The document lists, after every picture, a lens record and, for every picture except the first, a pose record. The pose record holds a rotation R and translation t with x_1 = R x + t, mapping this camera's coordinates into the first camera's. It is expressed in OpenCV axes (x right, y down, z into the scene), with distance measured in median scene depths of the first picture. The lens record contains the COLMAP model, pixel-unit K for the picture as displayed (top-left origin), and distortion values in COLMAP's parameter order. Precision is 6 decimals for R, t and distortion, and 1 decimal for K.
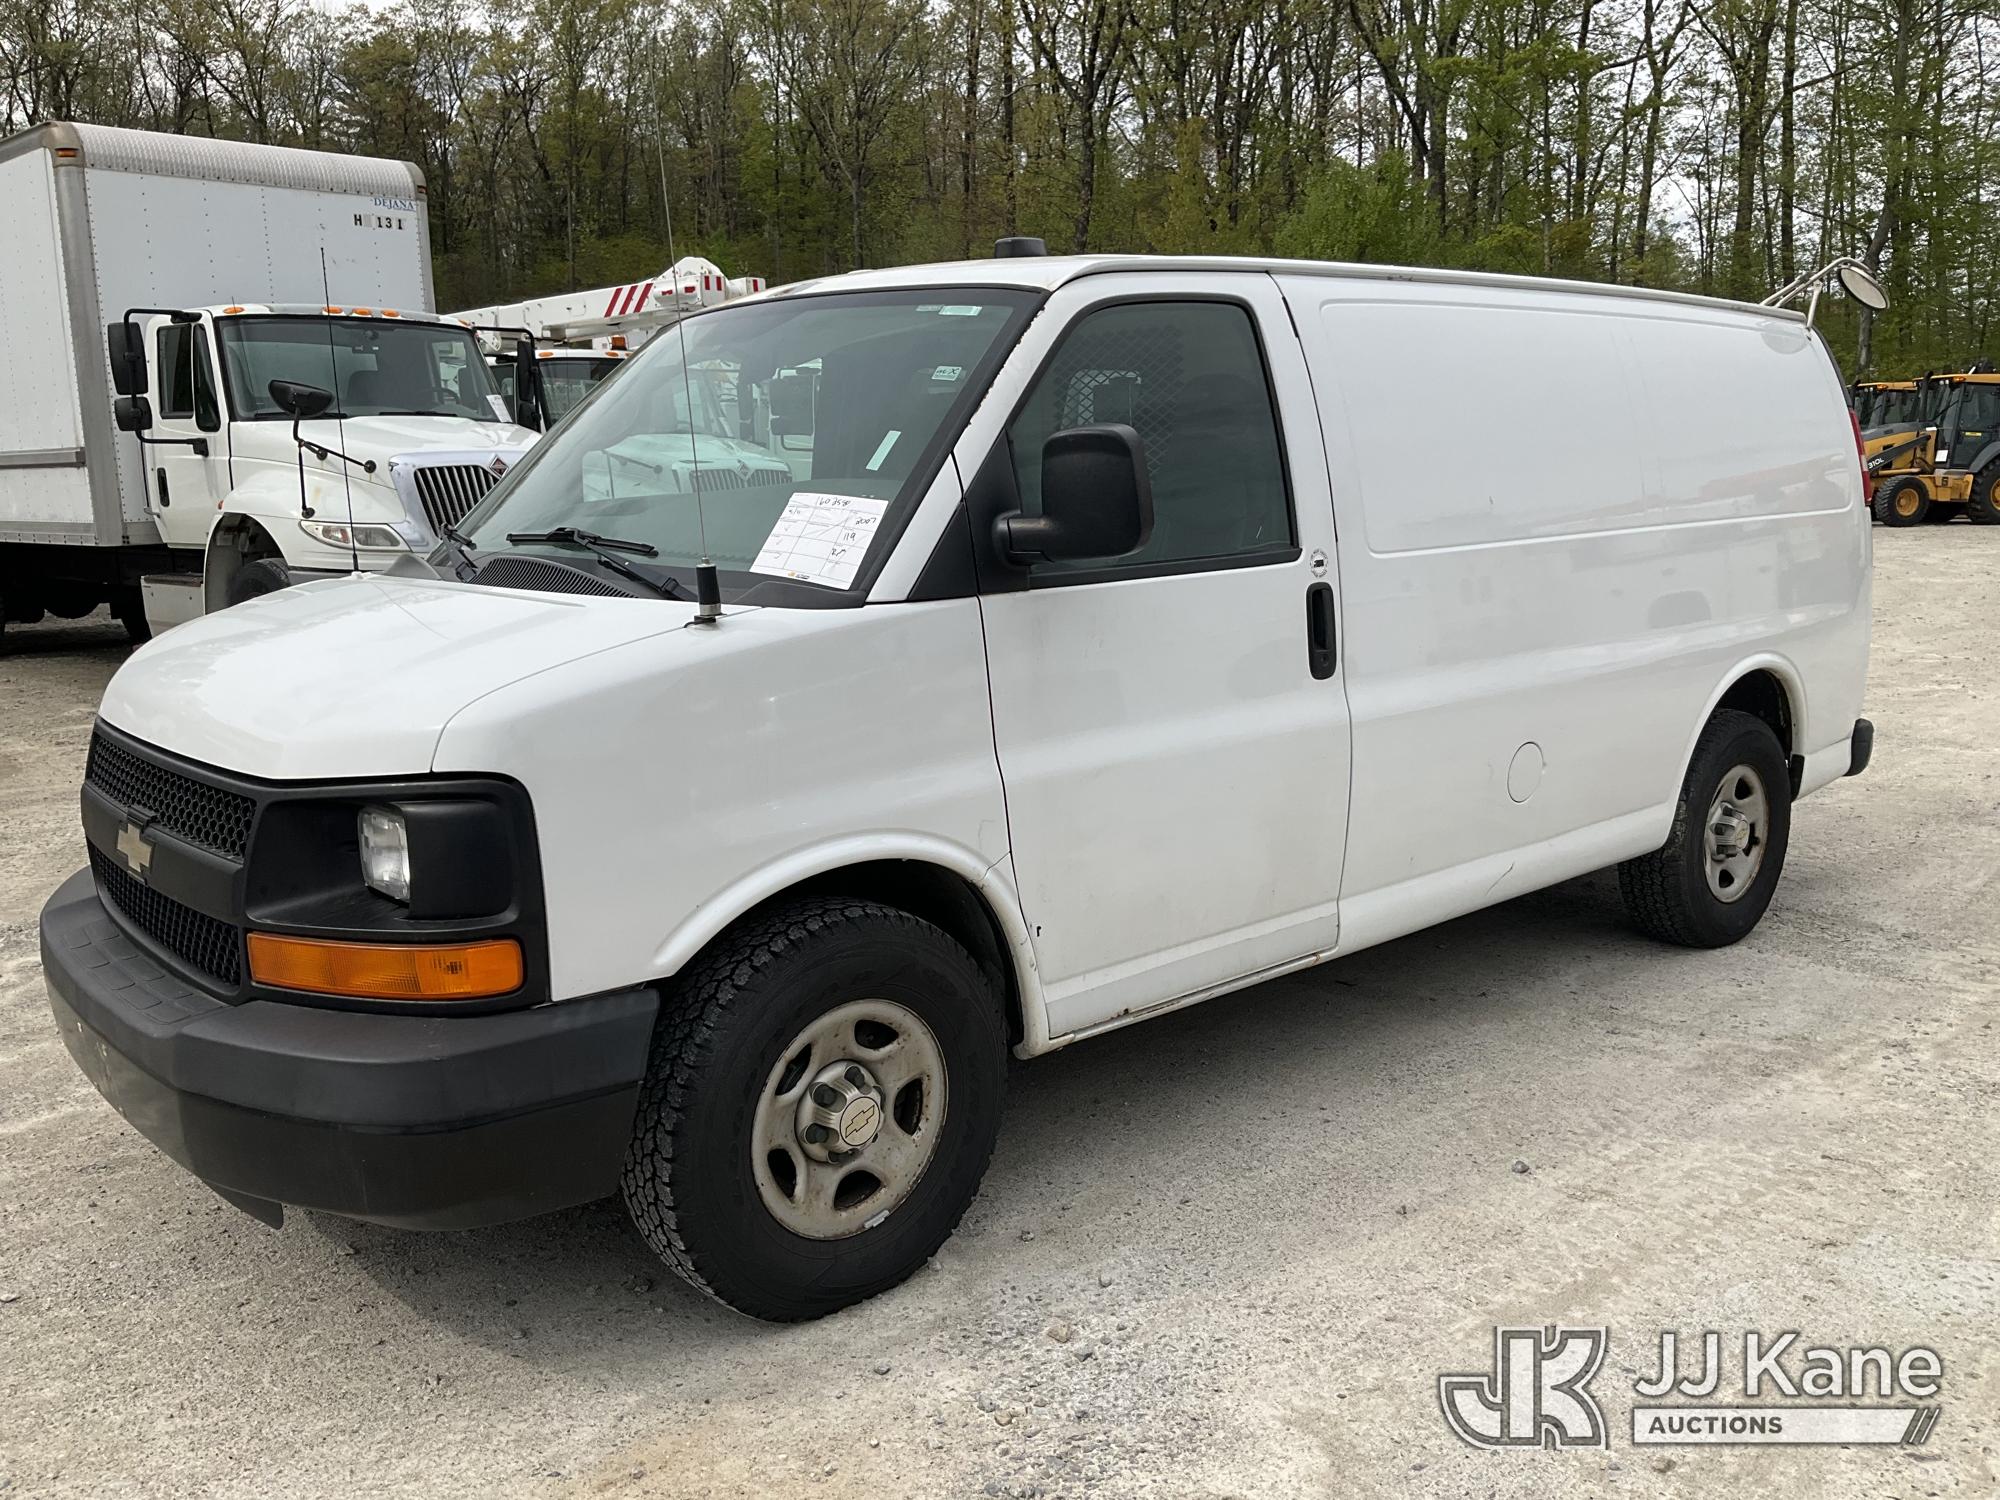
lens RADIAL K [[1701.8, 0, 1016.0], [0, 1701.8, 745.9], [0, 0, 1]] dist [0.011336, -0.018195]
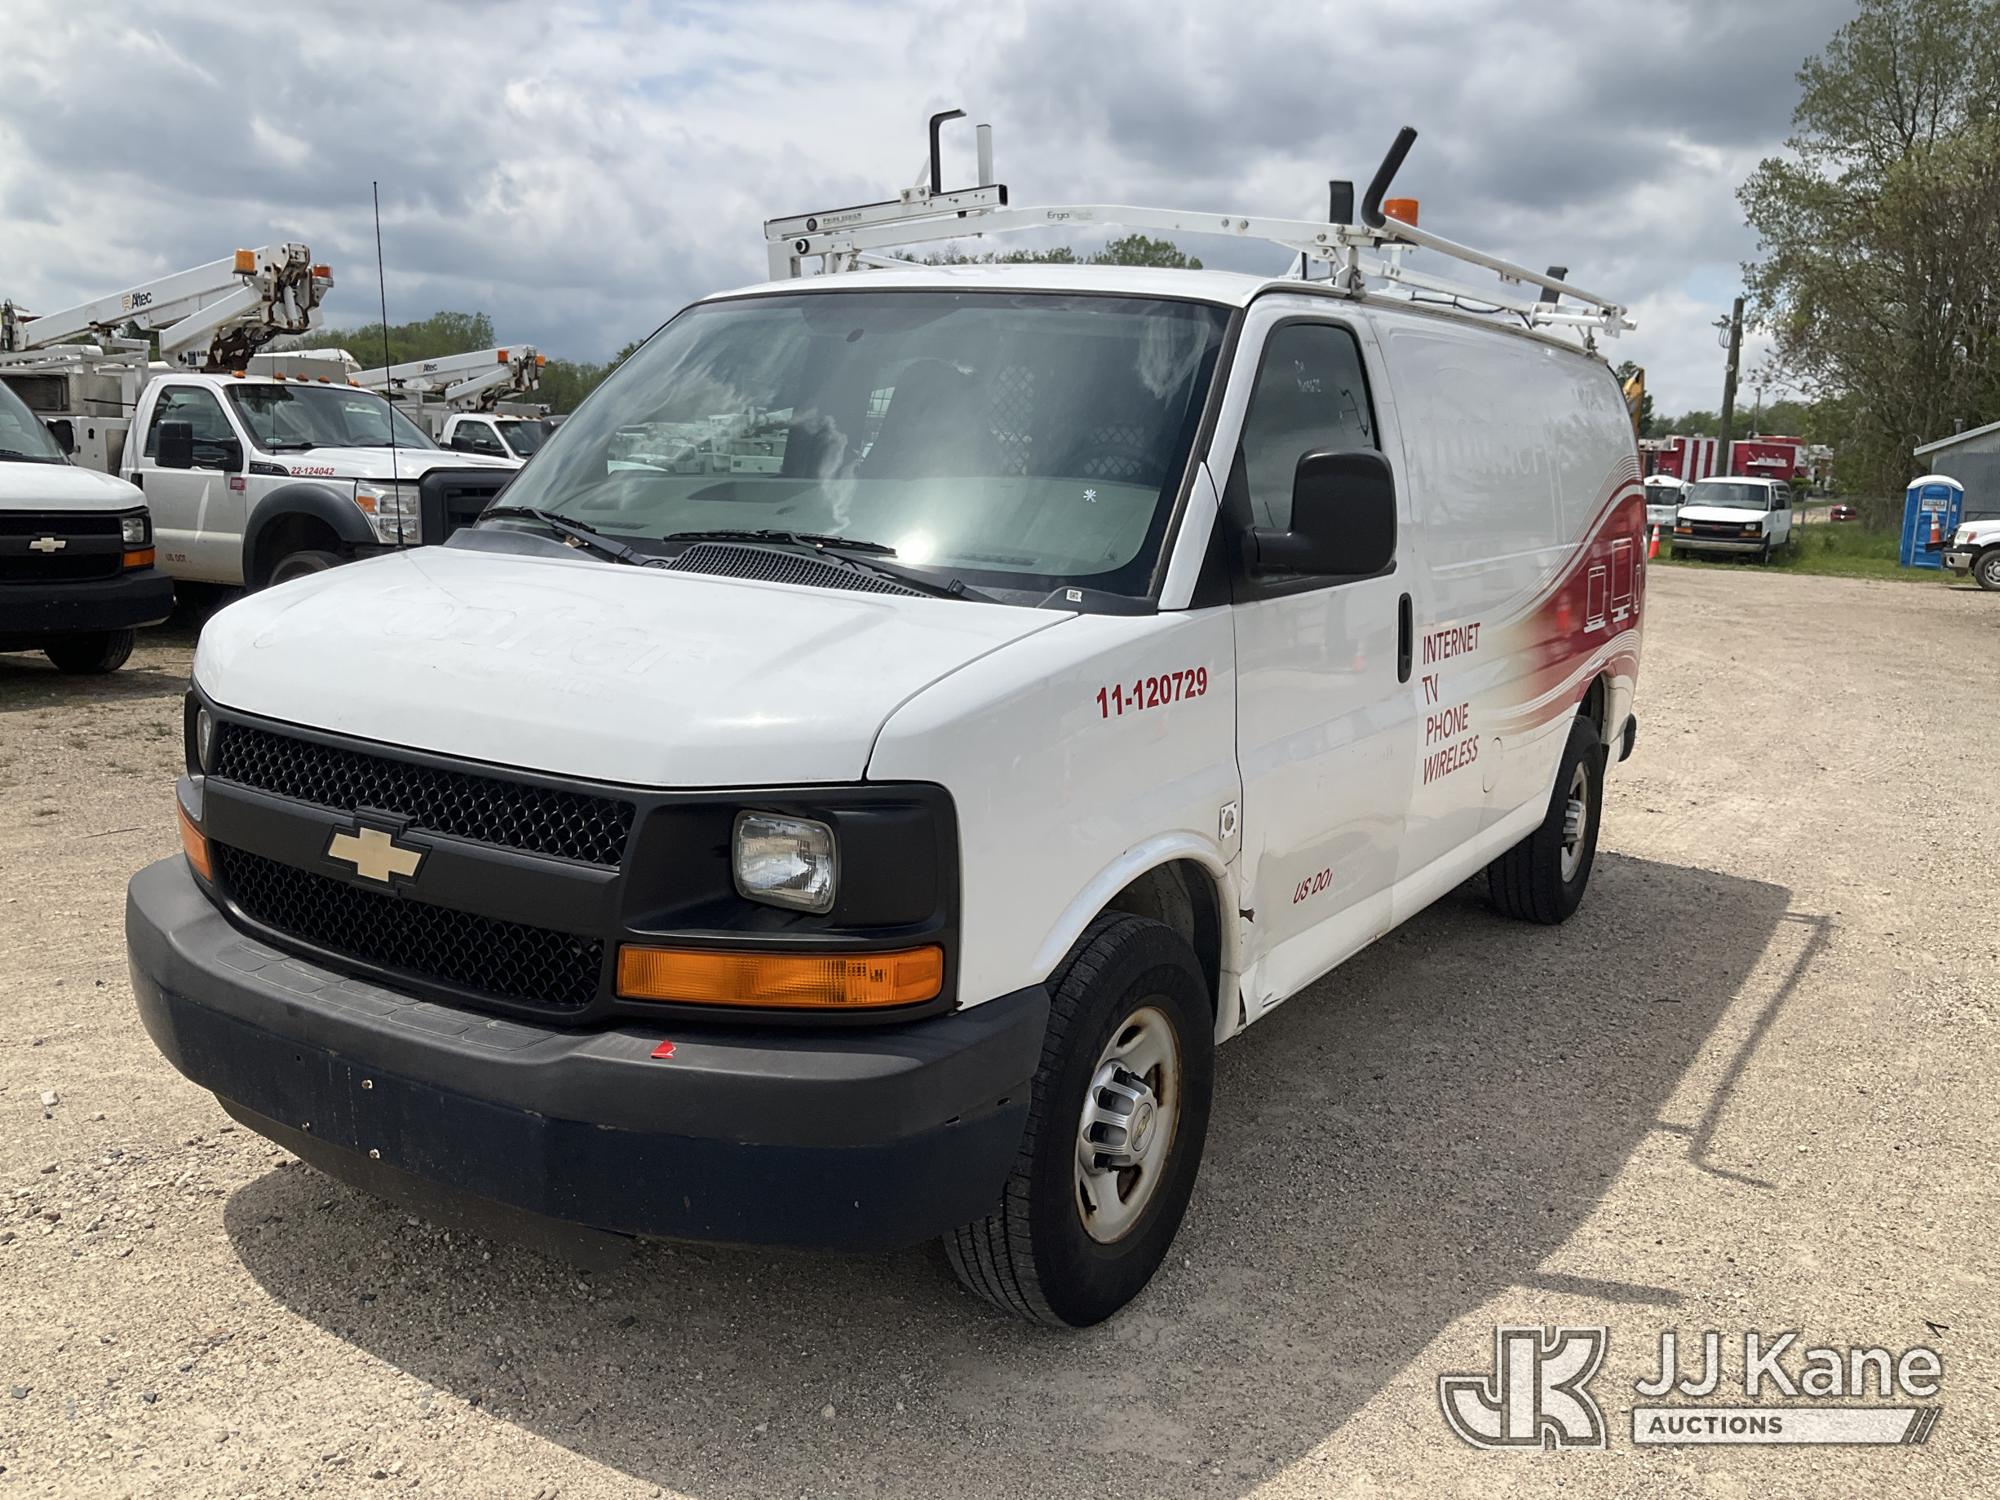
lens RADIAL K [[1719.5, 0, 993.0], [0, 1719.5, 741.1], [0, 0, 1]] dist [0.031939, -0.037808]
pose [[0.955184, 0.008635, 0.295887, -0.484311], [-0.013165, 0.999825, 0.013321, -0.016356], [-0.295720, -0.016620, 0.955130, 0.037883]]
